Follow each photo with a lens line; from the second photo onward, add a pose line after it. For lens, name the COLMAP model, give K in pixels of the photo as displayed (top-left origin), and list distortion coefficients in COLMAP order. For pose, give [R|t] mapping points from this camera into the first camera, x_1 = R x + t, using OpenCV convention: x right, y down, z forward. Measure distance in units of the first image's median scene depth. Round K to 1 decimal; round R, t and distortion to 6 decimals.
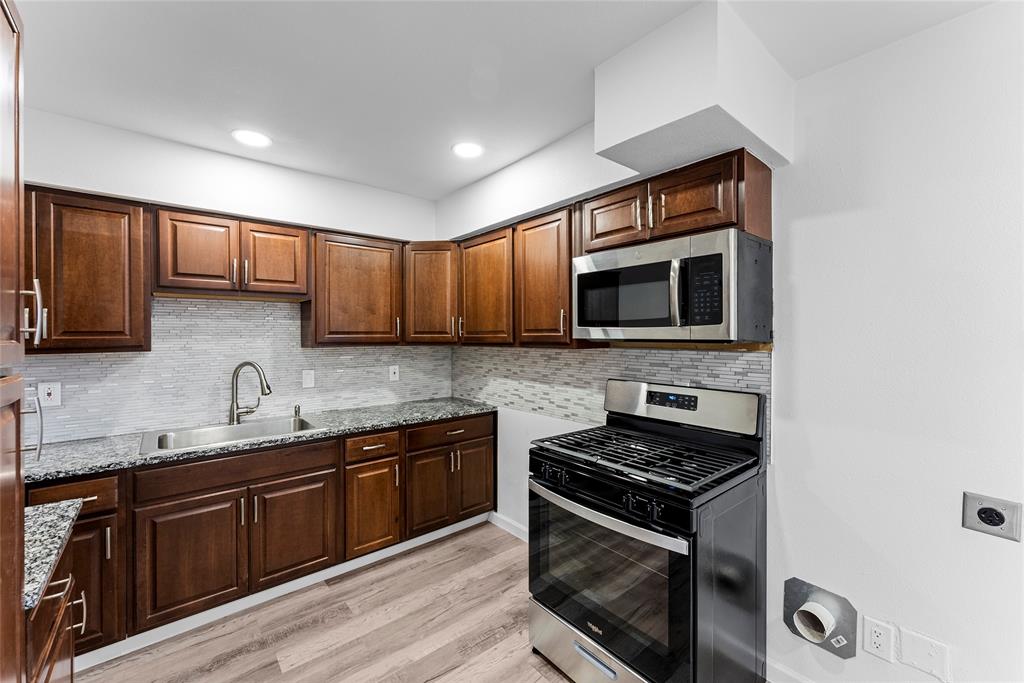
lens RADIAL K [[406.7, 0, 512.0], [0, 406.7, 341.5], [0, 0, 1]] dist [0.000631, -0.000205]
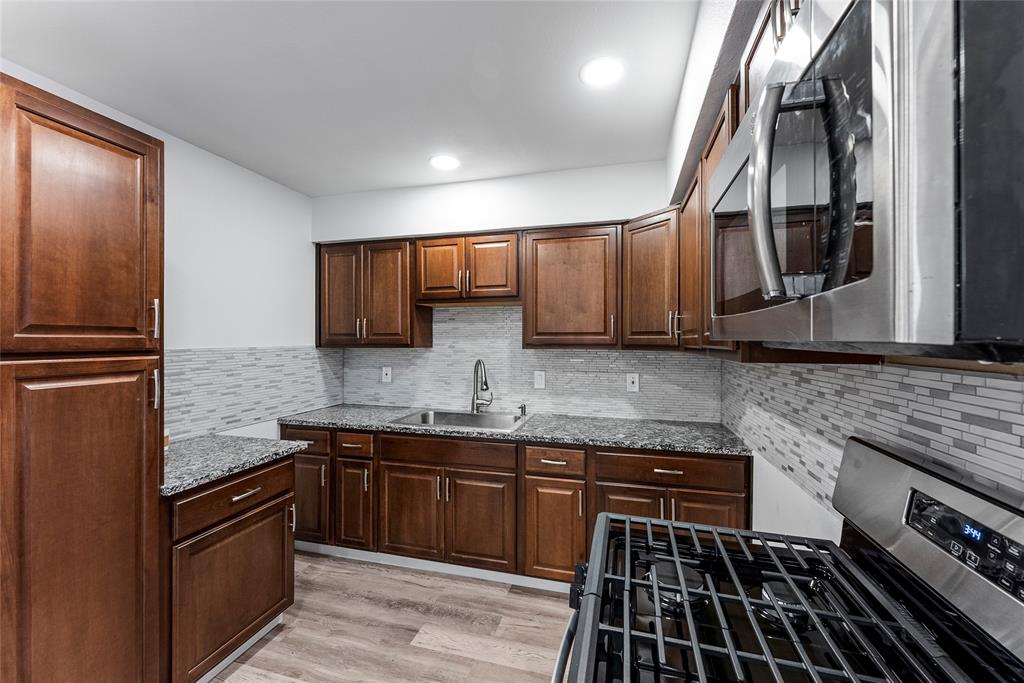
lens RADIAL K [[416.6, 0, 510.8], [0, 416.6, 342.7], [0, 0, 1]] dist [0.001821, 0.000139]
pose [[0.564784, 0.011188, -0.825163, 0.354112], [-0.017133, 0.999852, 0.001830, -0.000920], [0.825061, 0.013104, 0.564892, 0.407102]]
